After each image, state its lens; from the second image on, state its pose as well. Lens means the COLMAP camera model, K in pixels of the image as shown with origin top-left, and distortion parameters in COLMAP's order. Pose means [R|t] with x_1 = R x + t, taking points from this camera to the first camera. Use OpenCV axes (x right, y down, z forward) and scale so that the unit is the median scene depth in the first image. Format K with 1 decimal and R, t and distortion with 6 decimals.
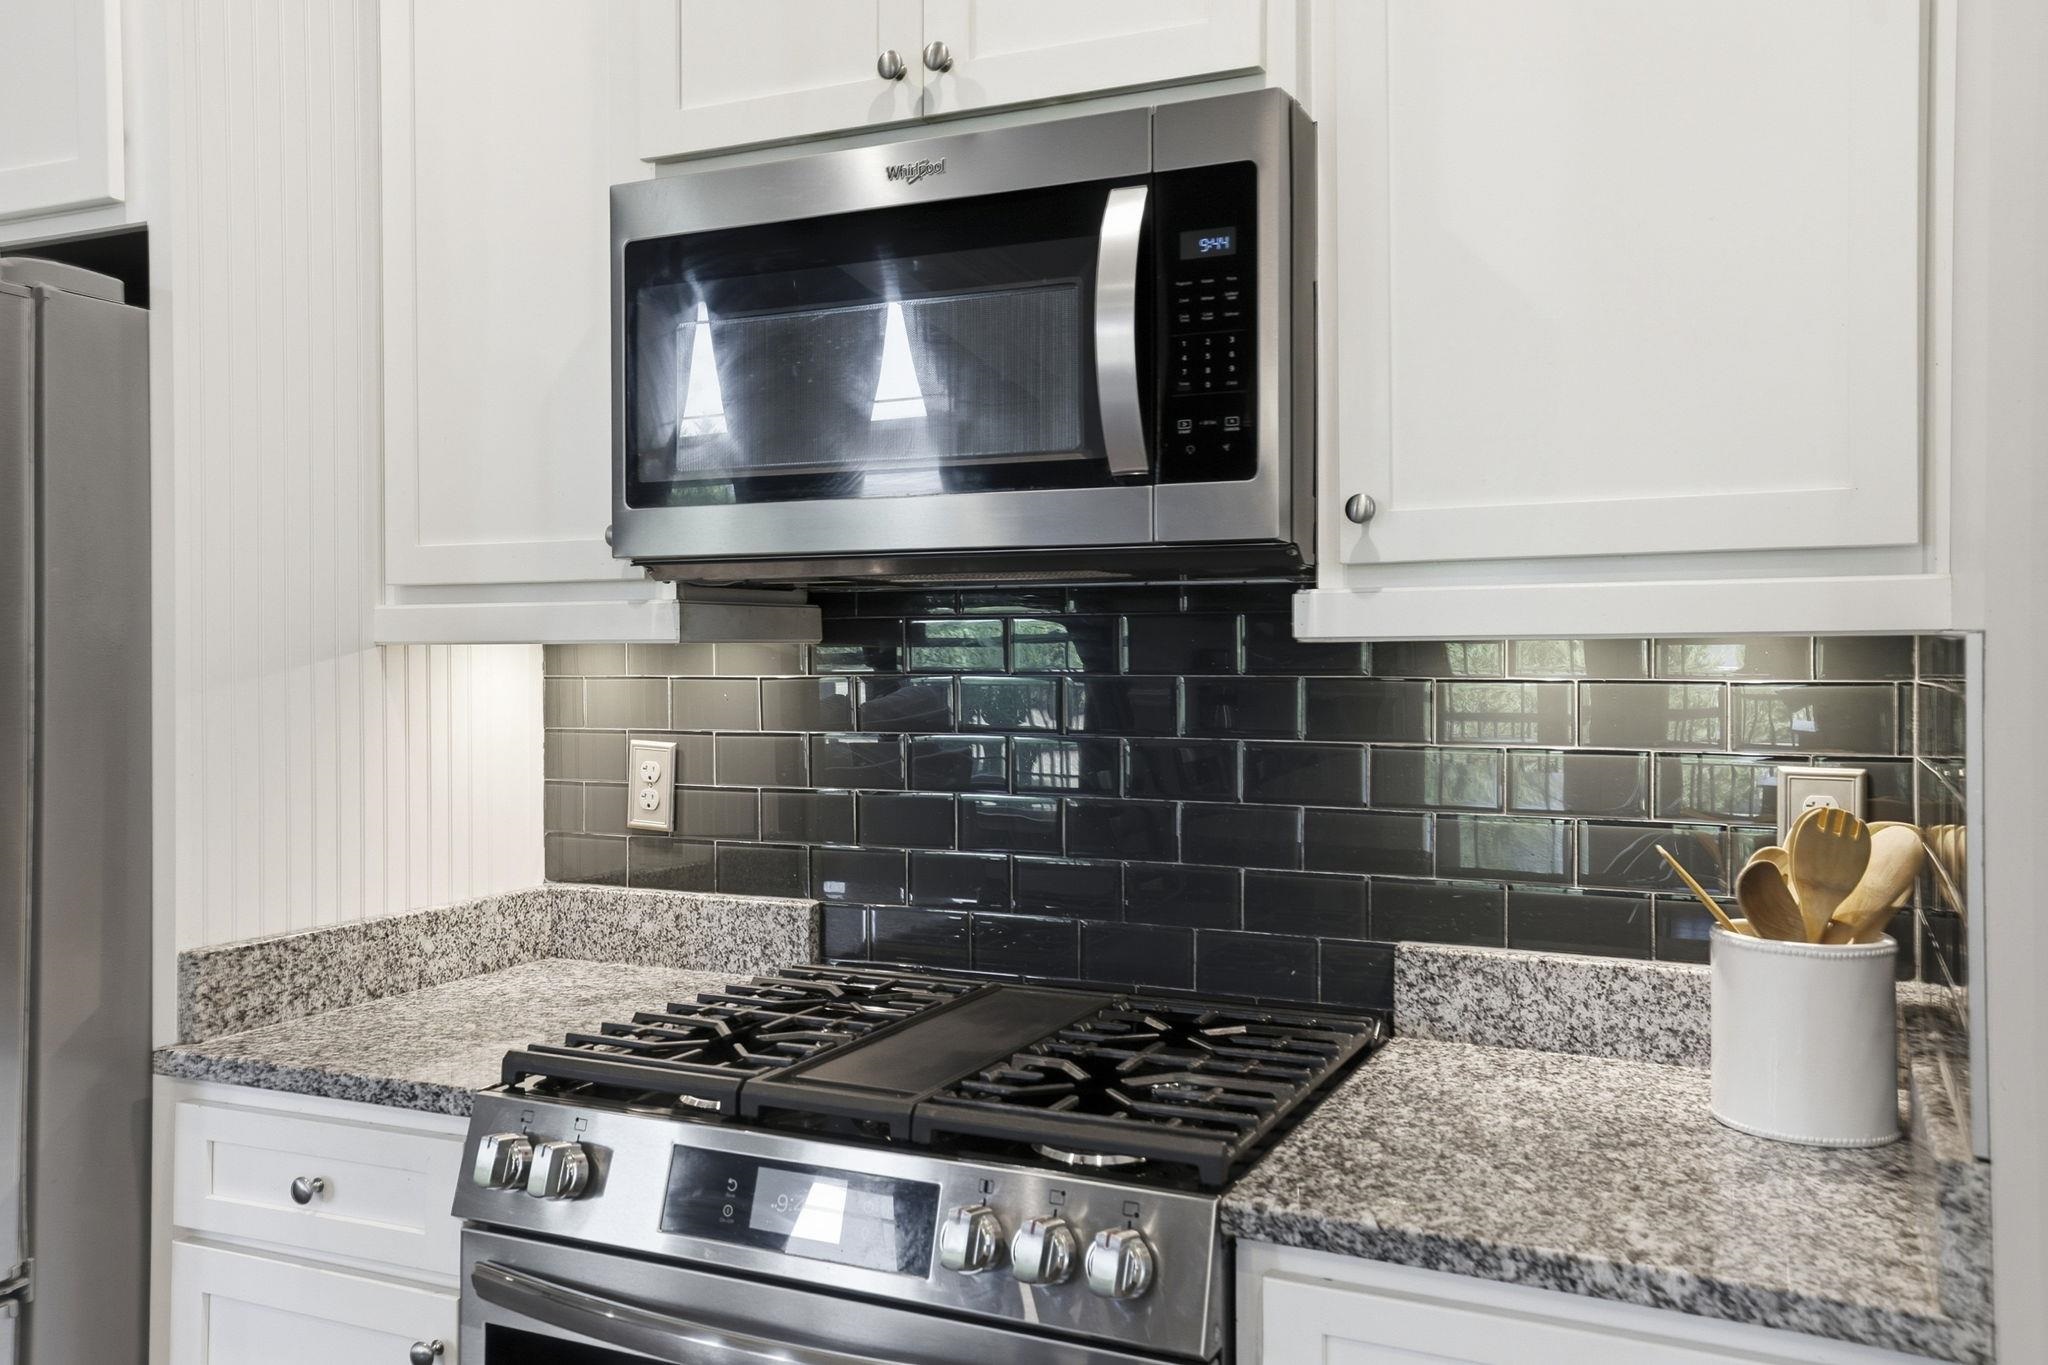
lens RADIAL K [[1638.5, 0, 1020.5], [0, 1638.5, 670.6], [0, 0, 1]] dist [-0.003883, 0.000629]
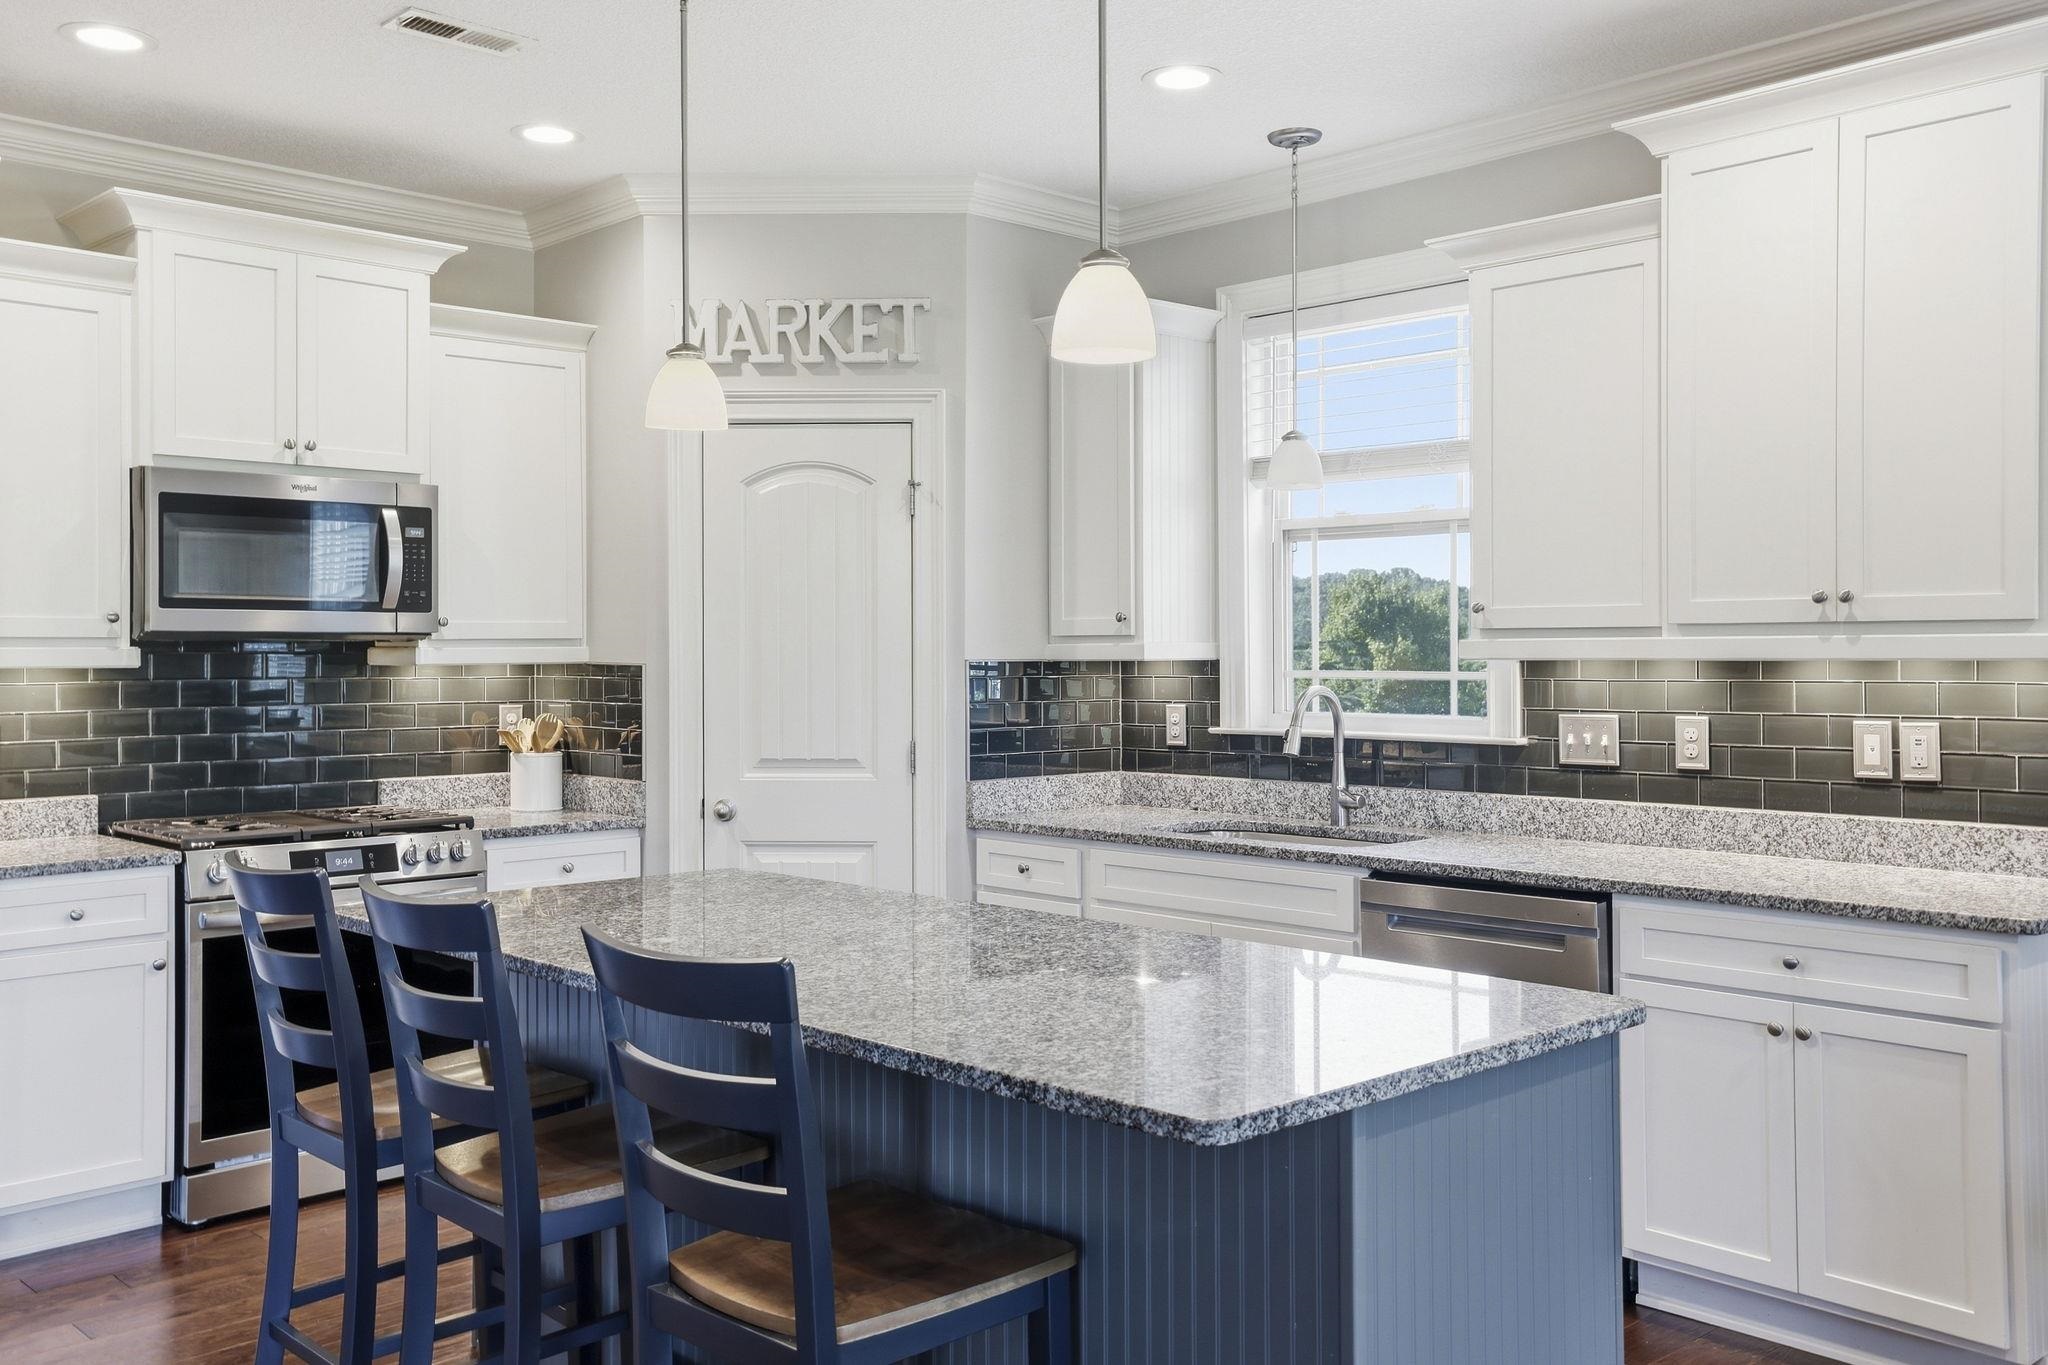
lens RADIAL K [[1795.9, 0, 993.4], [0, 1795.9, 651.5], [0, 0, 1]] dist [0.025043, 0.036892]
pose [[0.354766, 0.002869, 0.934951, -2.259708], [0.010062, 0.999926, -0.006887, -0.008892], [-0.934901, 0.011850, 0.354710, -1.007063]]
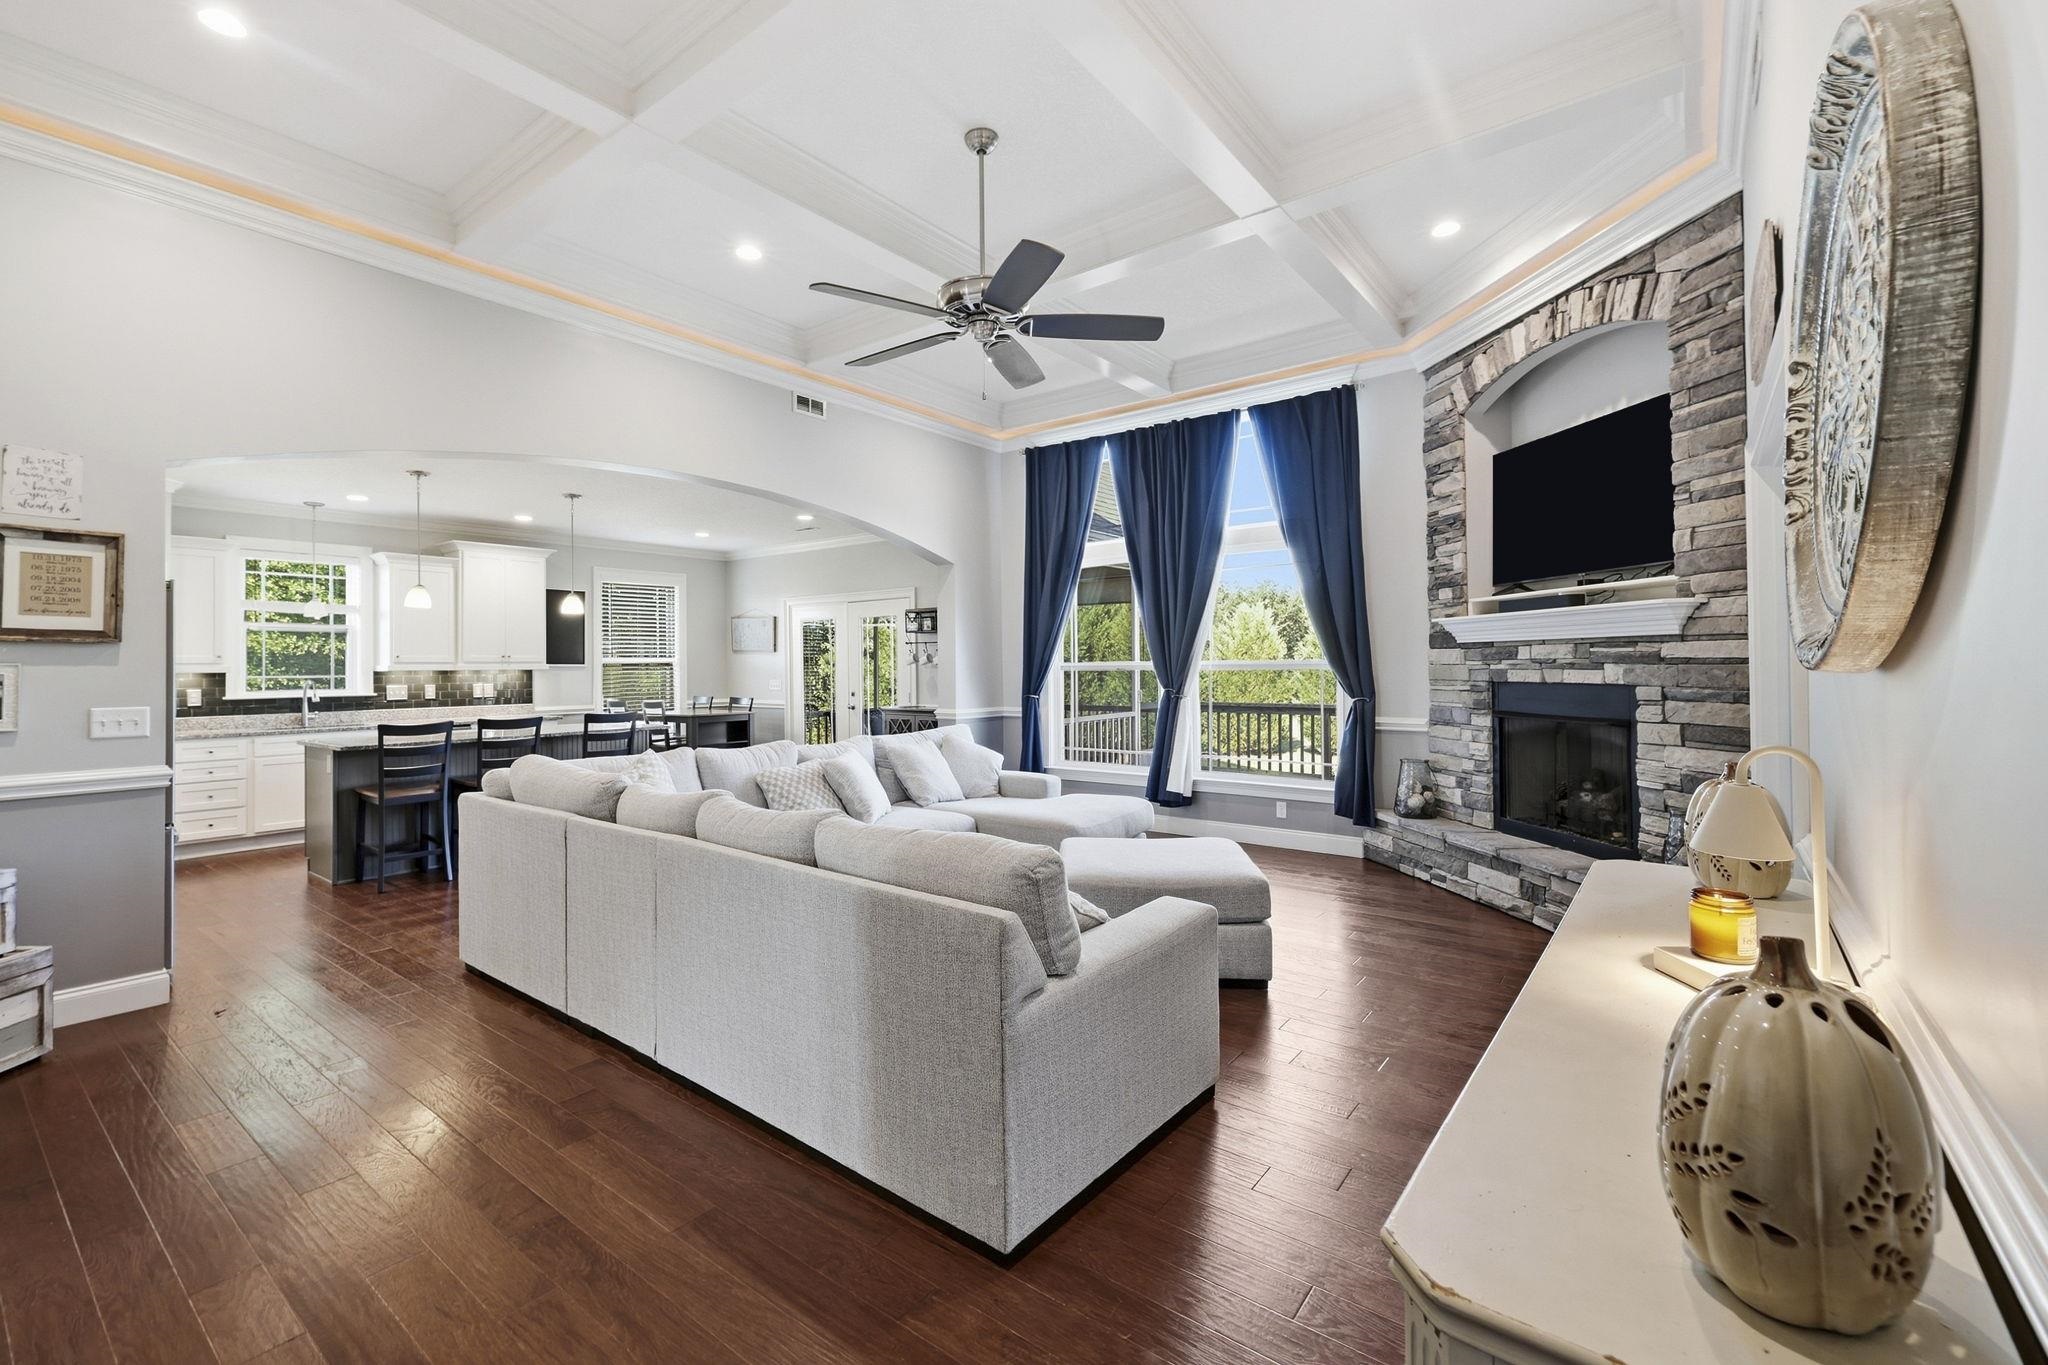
lens RADIAL K [[880.9, 0, 1006.2], [0, 880.9, 662.8], [0, 0, 1]] dist [0.004577, -0.000565]
pose [[-0.977964, 0.015211, 0.208221, -3.574116], [0.015968, 0.999871, 0.001953, -0.007310], [-0.208164, 0.005235, -0.978080, 2.827824]]
